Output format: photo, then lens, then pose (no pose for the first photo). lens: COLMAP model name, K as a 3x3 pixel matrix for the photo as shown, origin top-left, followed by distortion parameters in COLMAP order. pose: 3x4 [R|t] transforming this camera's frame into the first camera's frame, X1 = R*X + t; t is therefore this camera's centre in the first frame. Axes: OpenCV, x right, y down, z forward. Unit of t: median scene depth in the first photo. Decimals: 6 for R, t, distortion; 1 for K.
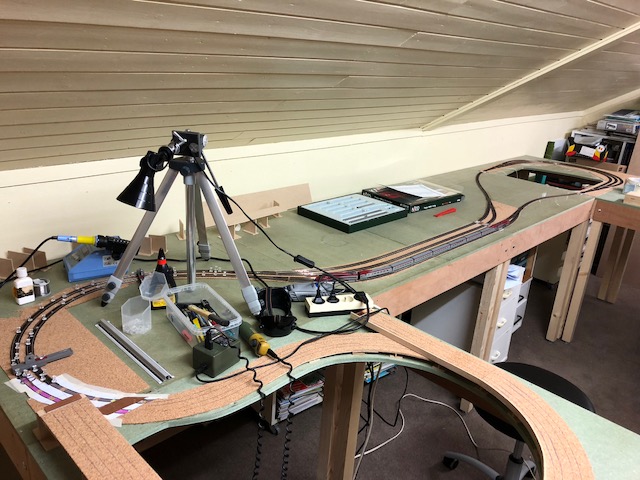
lens RADIAL K [[519.3, 0, 320.0], [0, 519.3, 240.0], [0, 0, 1]] dist [0.017316, 0.005473]
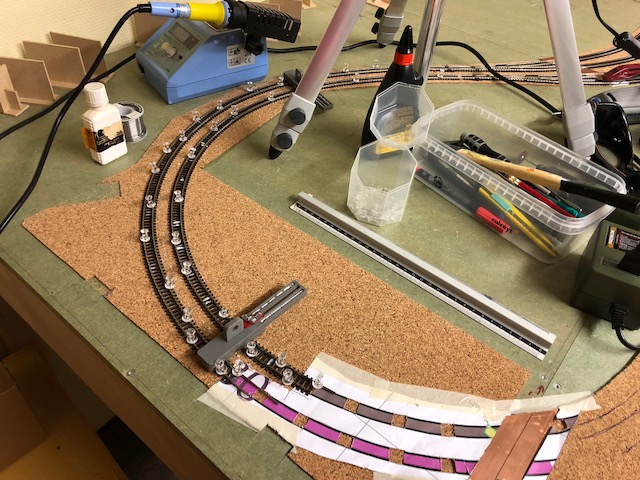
lens RADIAL K [[519.3, 0, 320.0], [0, 519.3, 240.0], [0, 0, 1]] dist [0.017316, 0.005473]
pose [[0.996478, -0.060862, 0.057677, -0.375033], [0.032614, 0.915021, 0.402086, 0.003530], [-0.077248, -0.398789, 0.913783, 0.483530]]
